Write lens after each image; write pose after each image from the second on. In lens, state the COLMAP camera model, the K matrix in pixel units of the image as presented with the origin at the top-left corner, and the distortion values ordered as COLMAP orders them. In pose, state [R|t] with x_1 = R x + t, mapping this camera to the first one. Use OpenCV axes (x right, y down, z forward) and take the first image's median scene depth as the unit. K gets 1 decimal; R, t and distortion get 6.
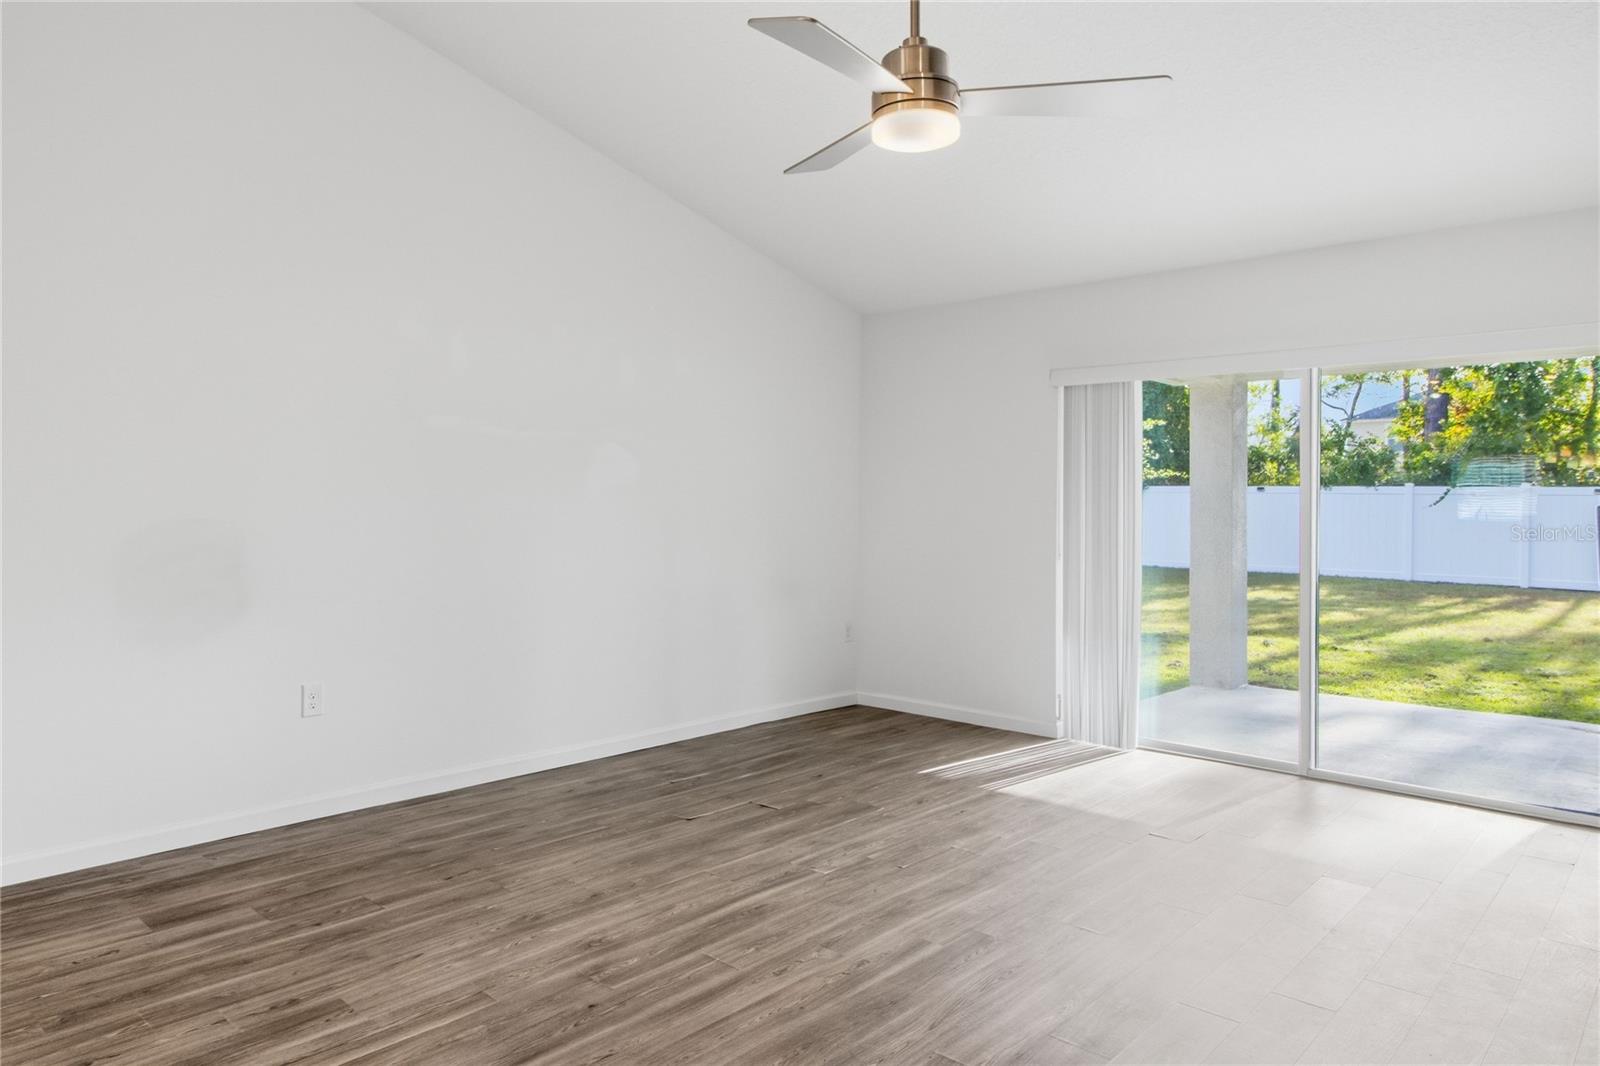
lens RADIAL K [[1041.3, 0, 794.9], [0, 1041.3, 514.0], [0, 0, 1]] dist [-0.000899, -0.006170]
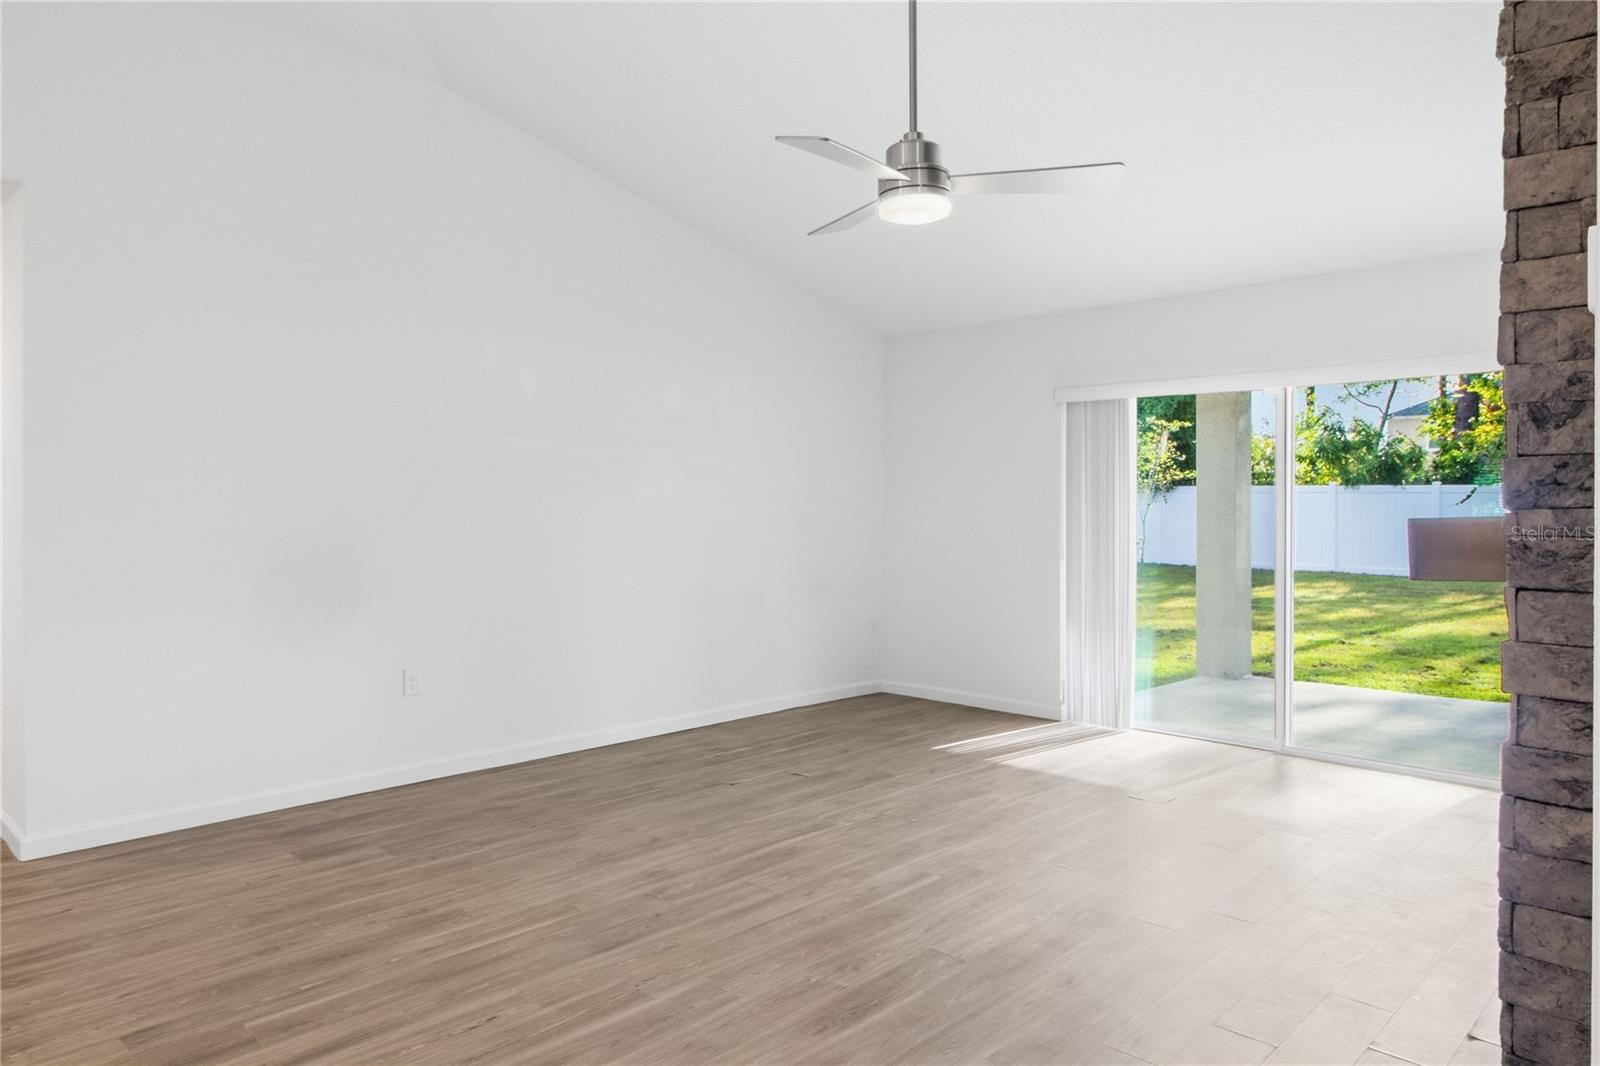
lens RADIAL K [[1041.3, 0, 794.9], [0, 1041.3, 514.0], [0, 0, 1]] dist [-0.000899, -0.006170]
pose [[0.999367, -0.006424, -0.034995, 0.014090], [0.006397, 0.999979, -0.000888, -0.008882], [0.035000, 0.000663, 0.999387, -0.195743]]
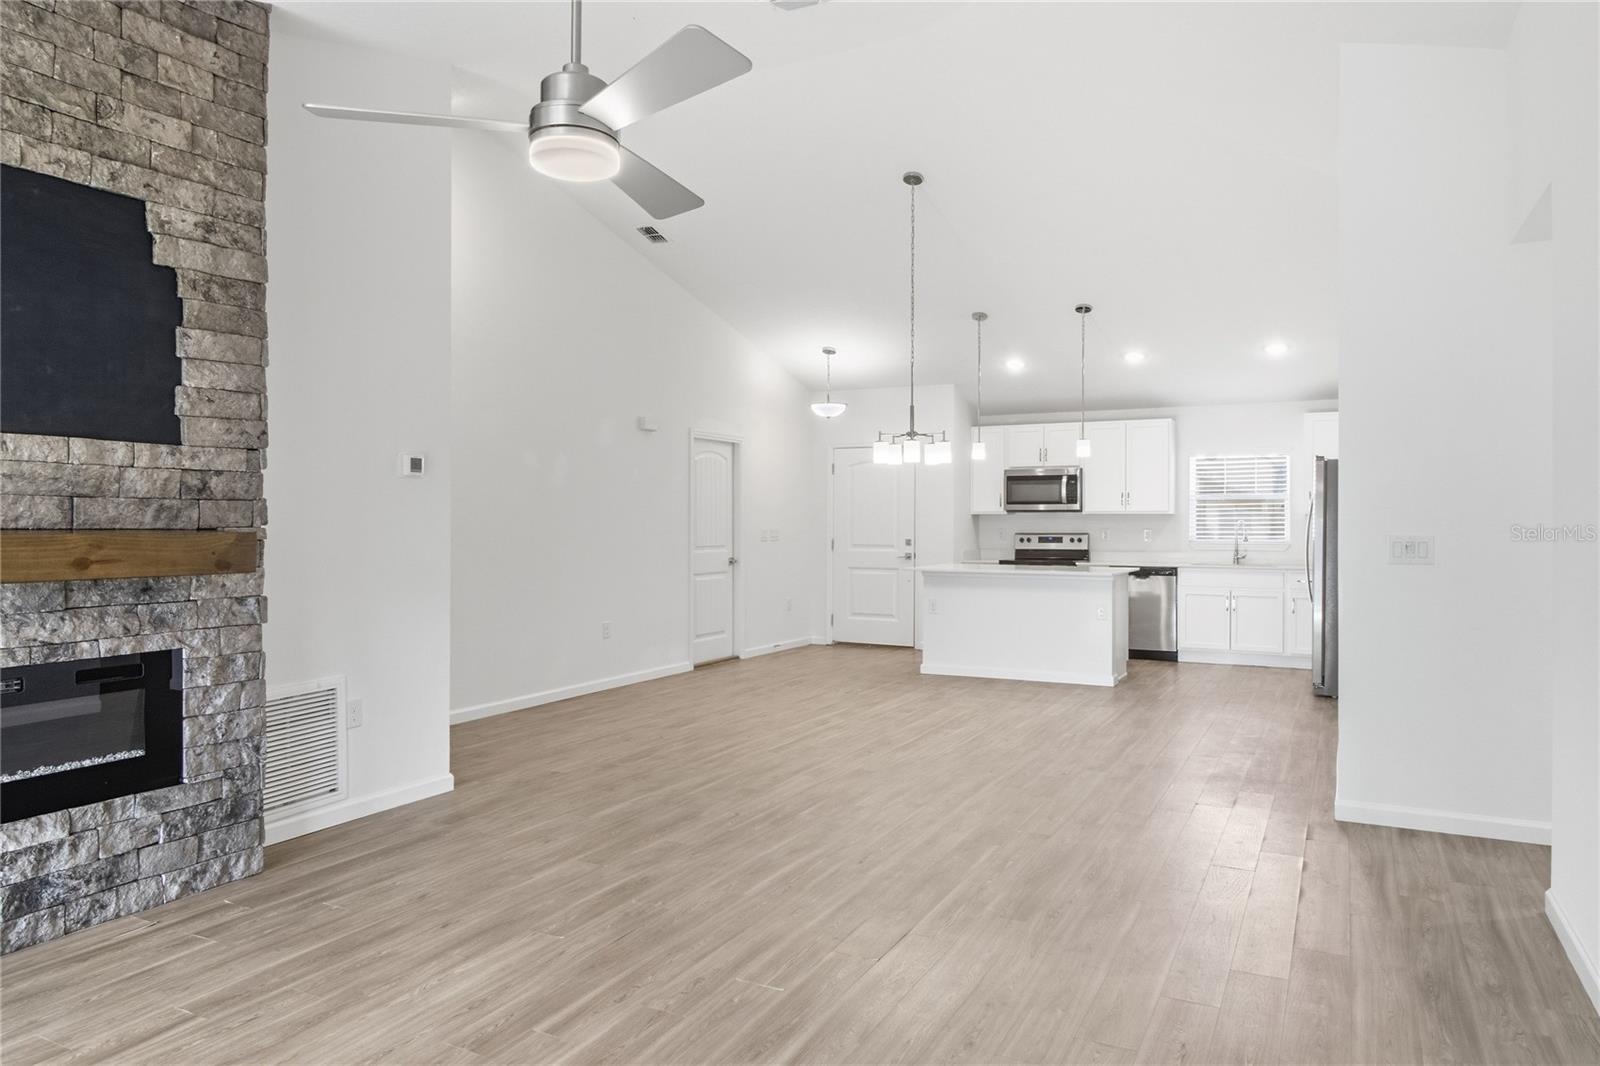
lens RADIAL K [[1041.3, 0, 794.9], [0, 1041.3, 514.0], [0, 0, 1]] dist [-0.000899, -0.006170]
pose [[-0.968132, -0.012548, -0.250127, 0.132065], [-0.012374, 0.999921, -0.002268, -0.028096], [0.250135, 0.000899, -0.968210, 1.674601]]
